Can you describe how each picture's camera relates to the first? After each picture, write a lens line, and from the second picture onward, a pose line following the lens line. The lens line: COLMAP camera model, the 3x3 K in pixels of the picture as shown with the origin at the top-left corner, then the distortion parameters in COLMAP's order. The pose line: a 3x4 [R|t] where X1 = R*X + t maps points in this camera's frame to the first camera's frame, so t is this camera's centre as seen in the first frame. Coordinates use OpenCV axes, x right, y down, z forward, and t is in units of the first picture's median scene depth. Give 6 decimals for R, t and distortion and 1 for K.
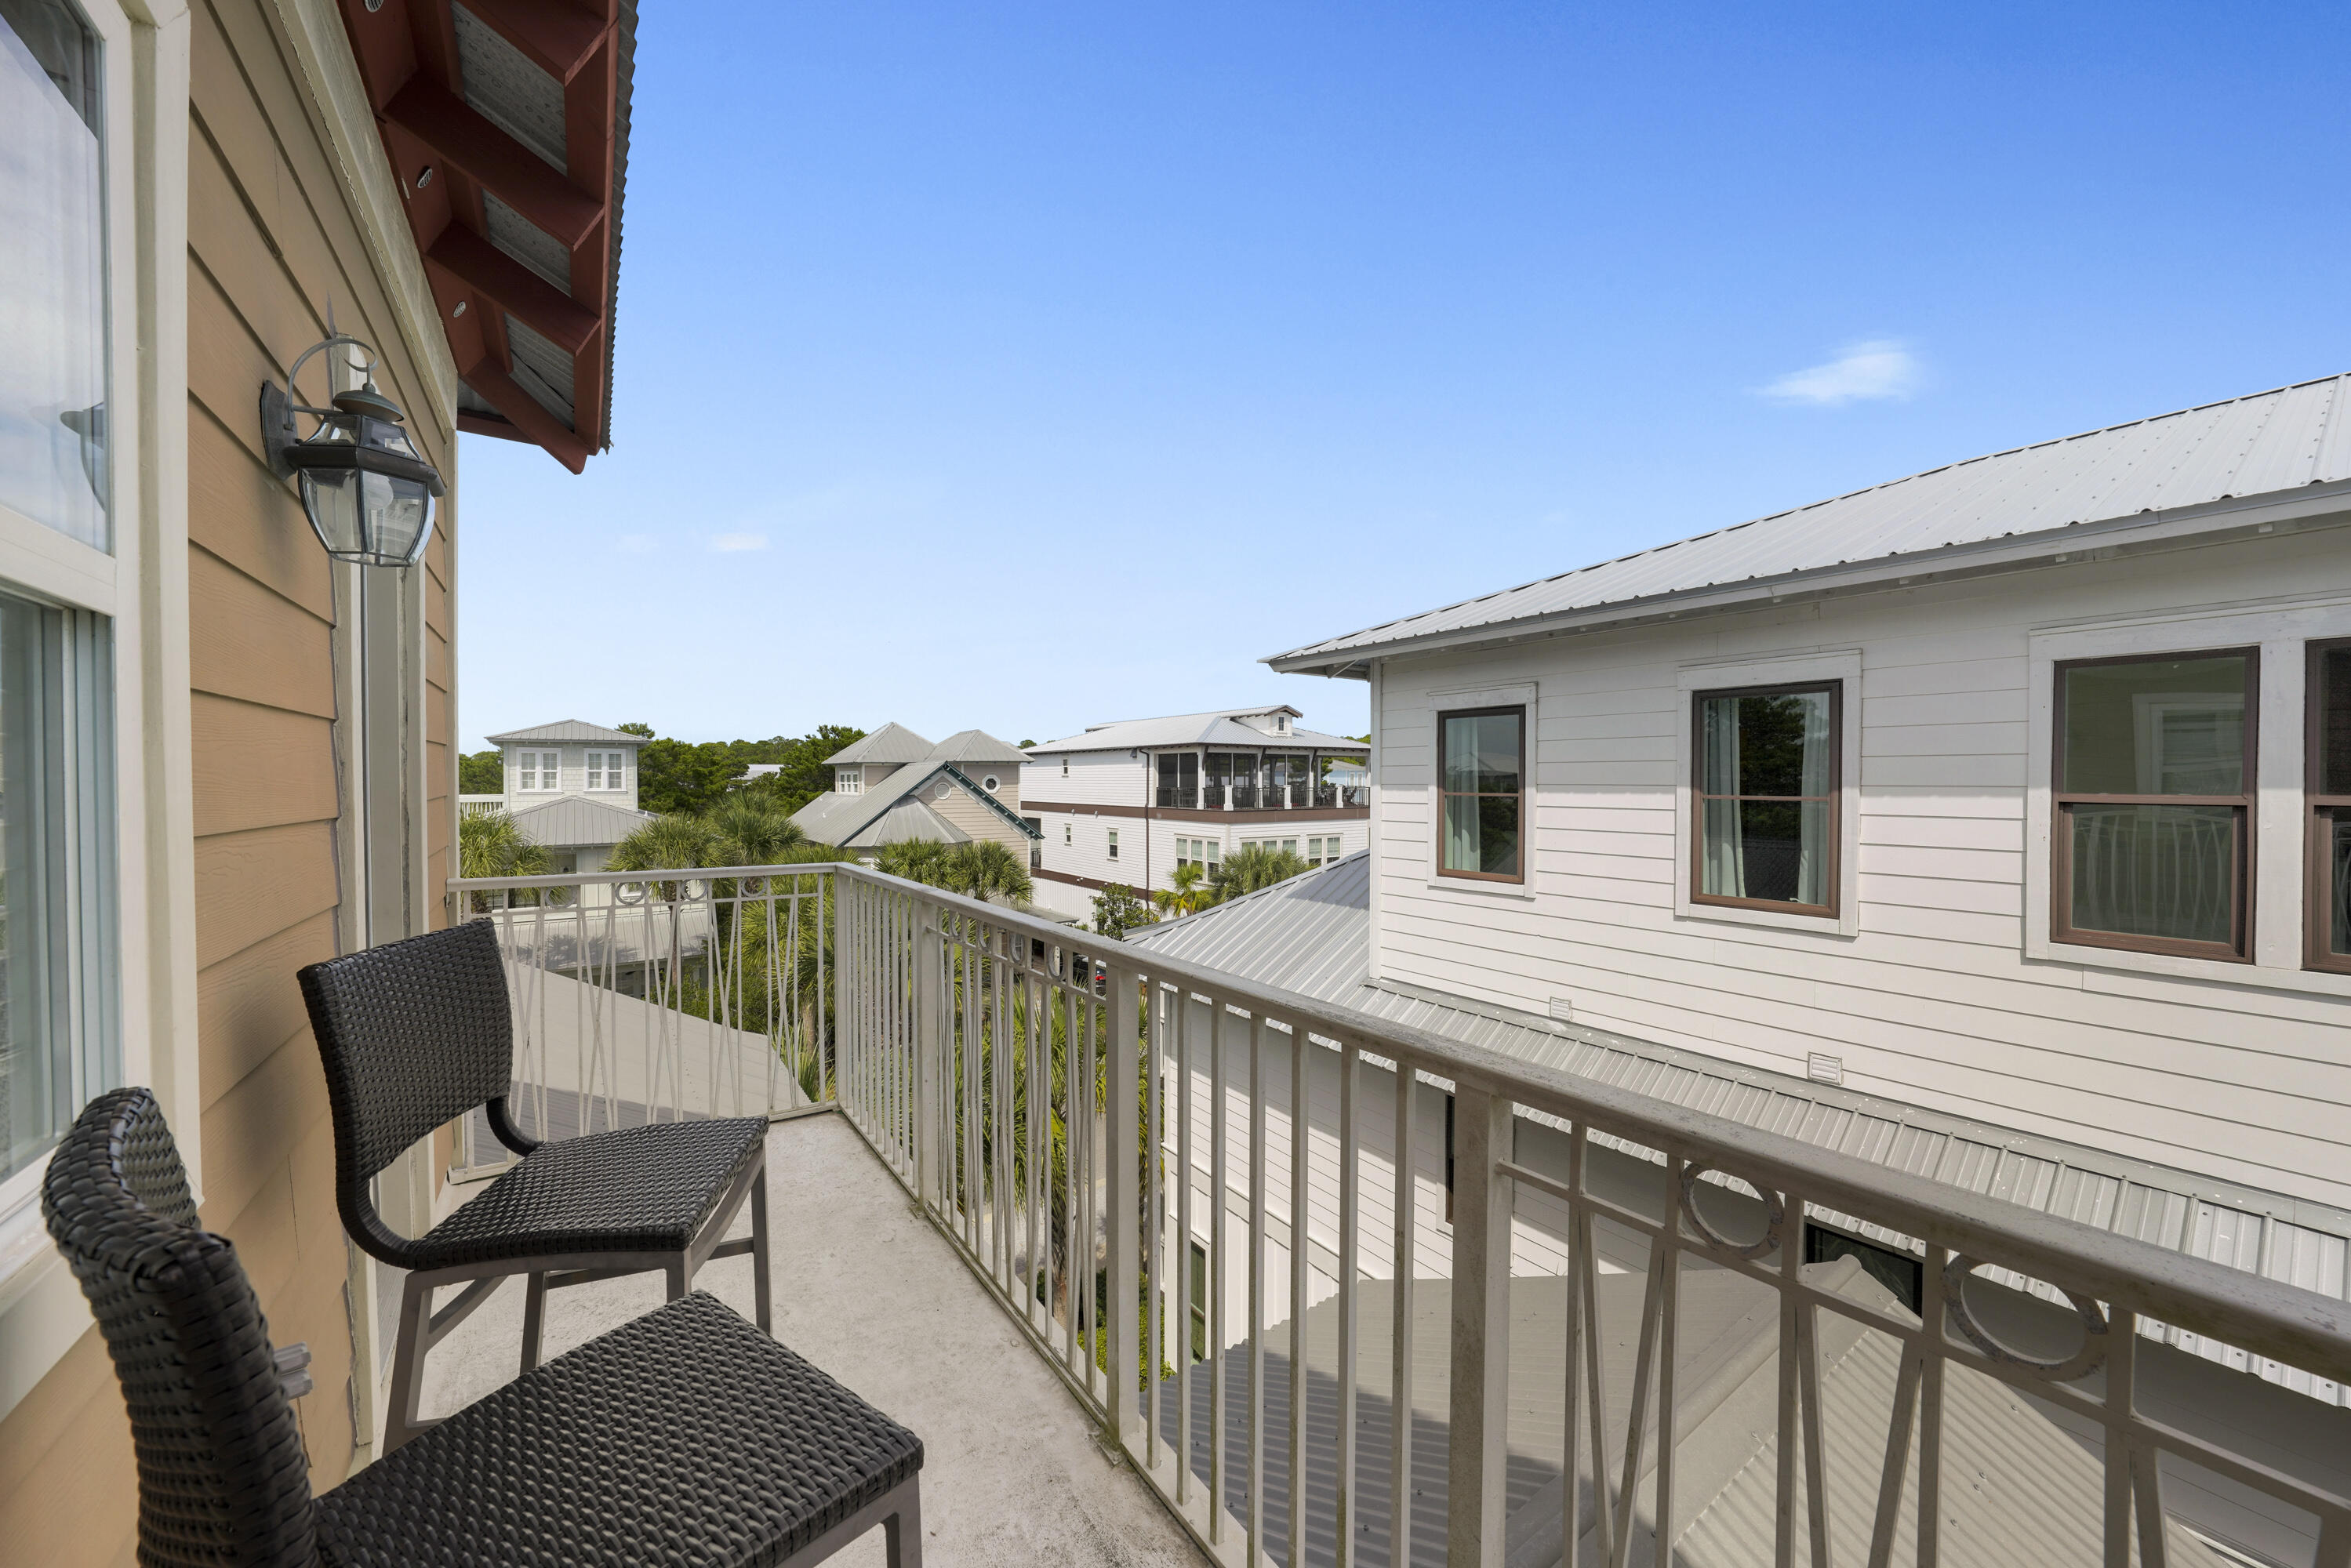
lens RADIAL K [[871.0, 0, 1181.4], [0, 871.0, 780.4], [0, 0, 1]] dist [-0.001371, -0.000043]
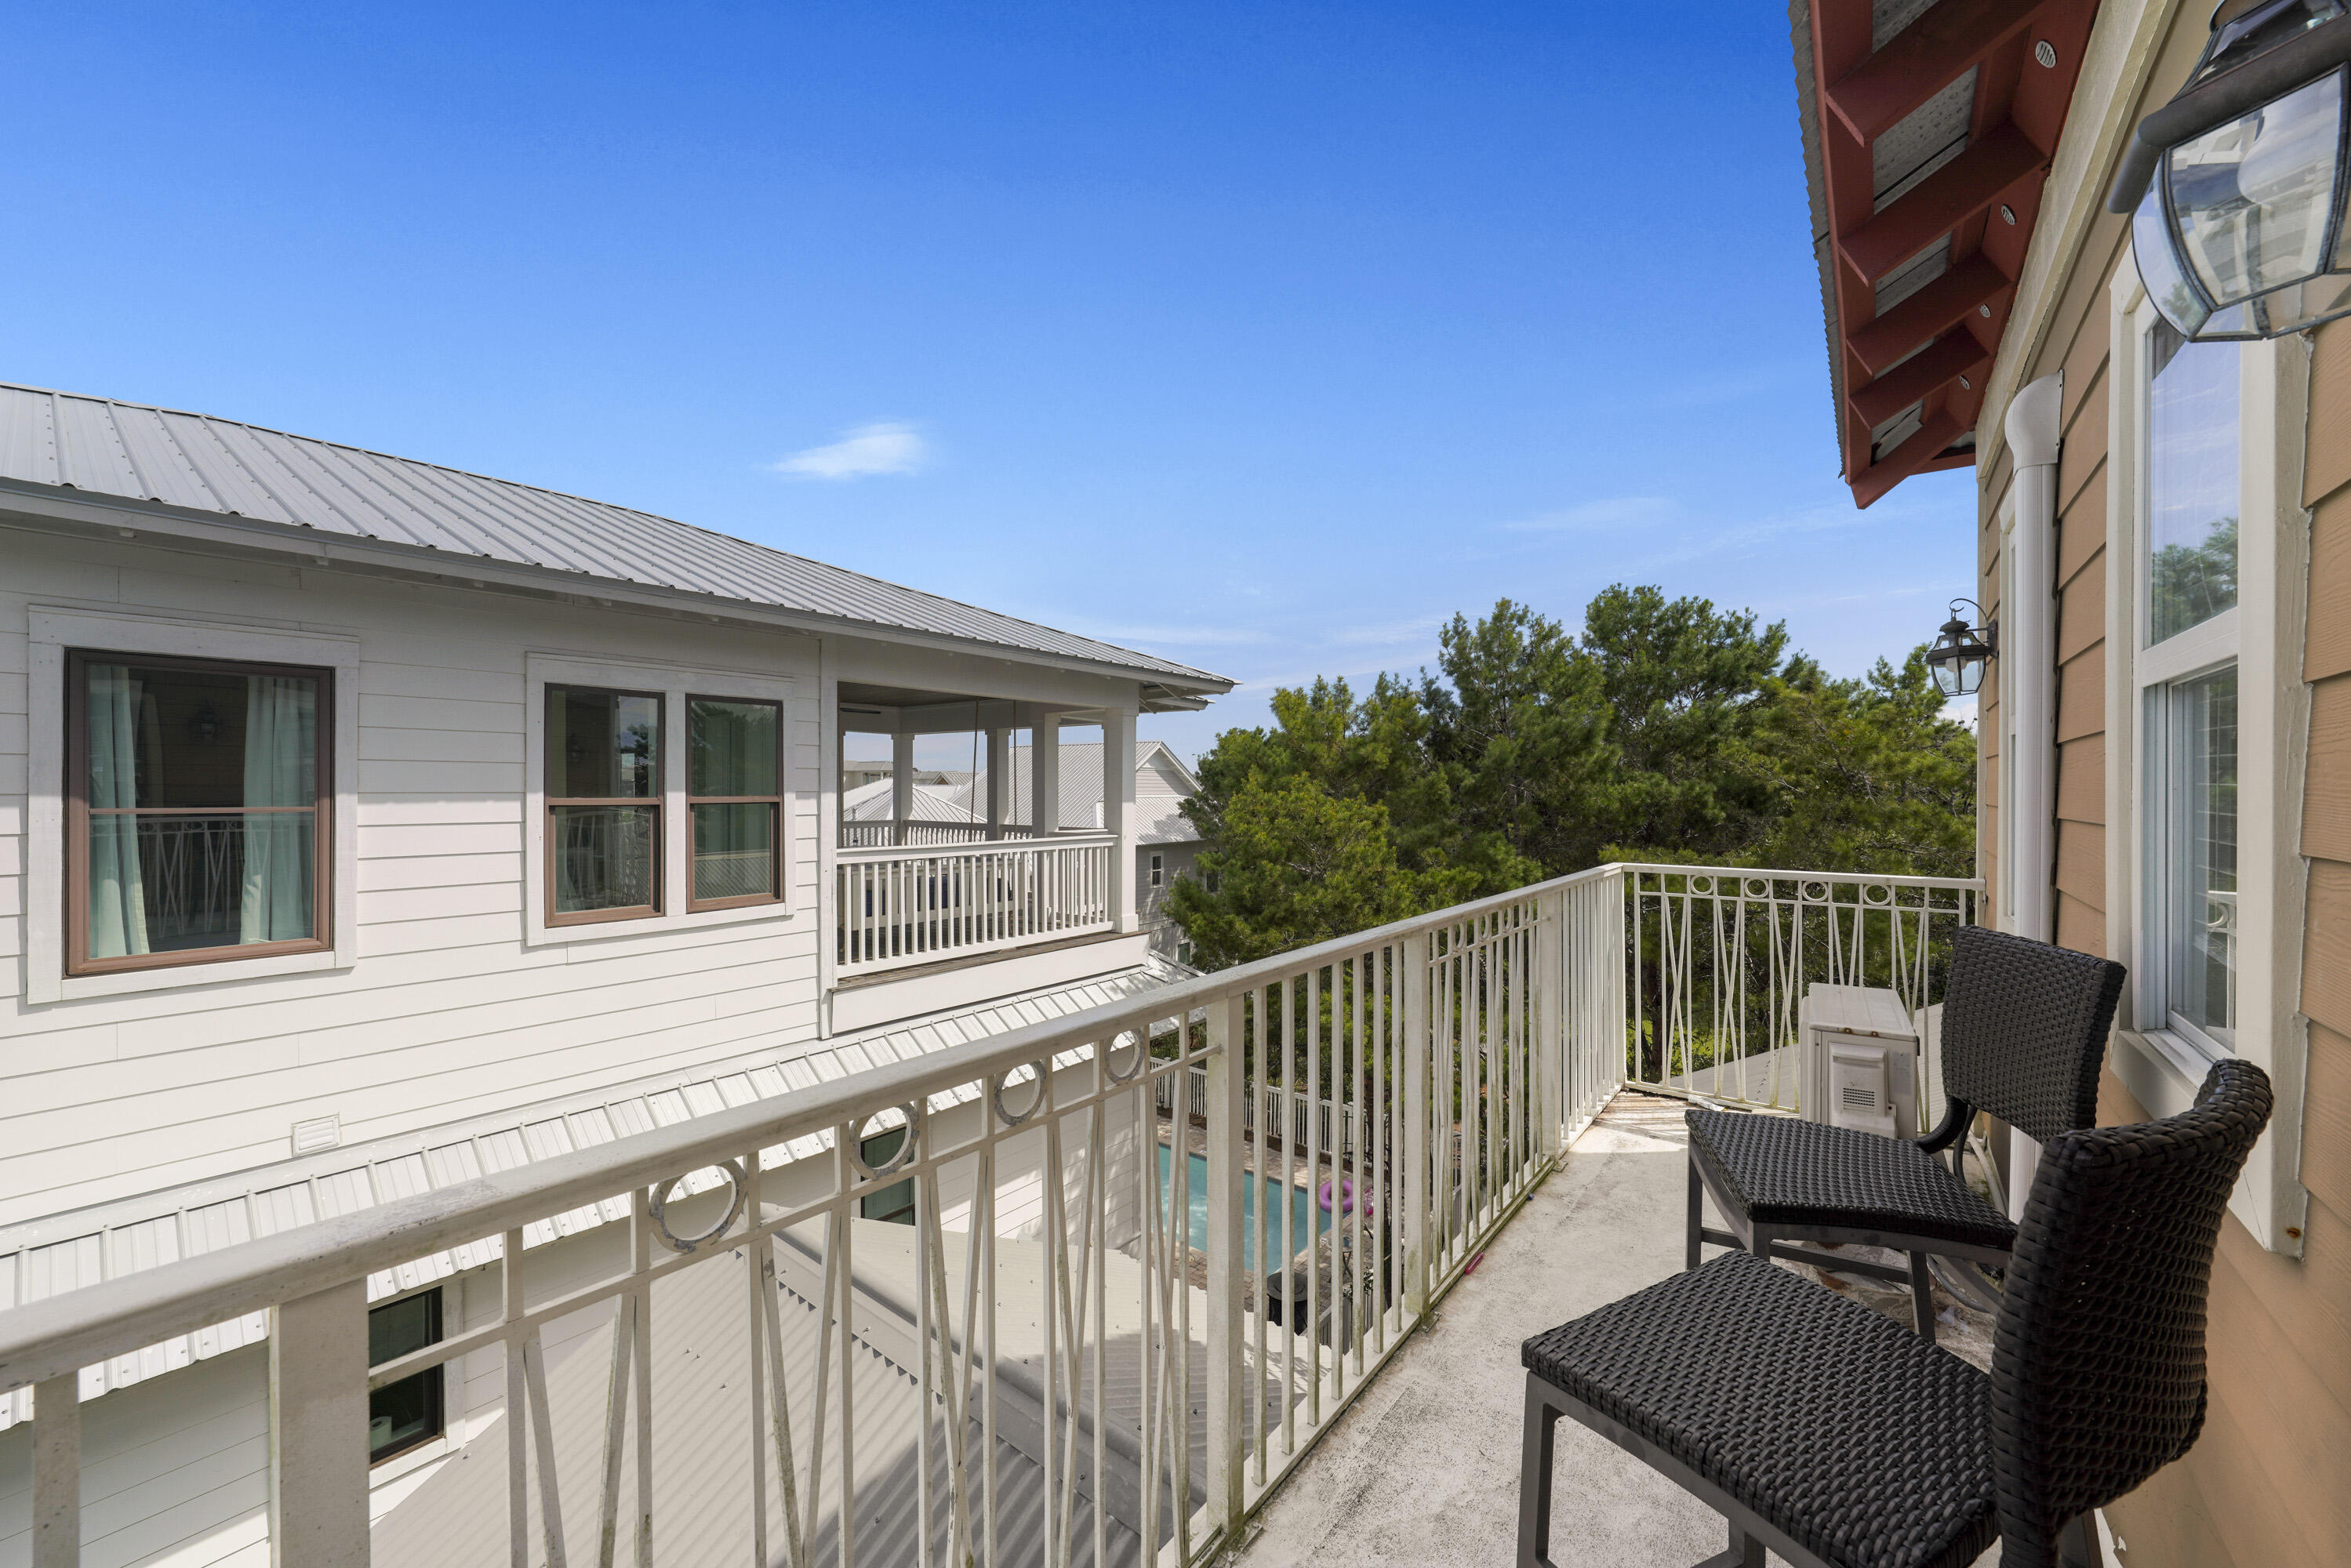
lens RADIAL K [[962.8, 0, 1155.2], [0, 962.8, 785.5], [0, 0, 1]] dist [-0.010661, -0.000360]
pose [[-0.278061, 0.000065, 0.960563, -0.420479], [0.000377, 1.000000, 0.000041, -0.001288], [-0.960563, 0.000373, -0.278061, 0.569768]]
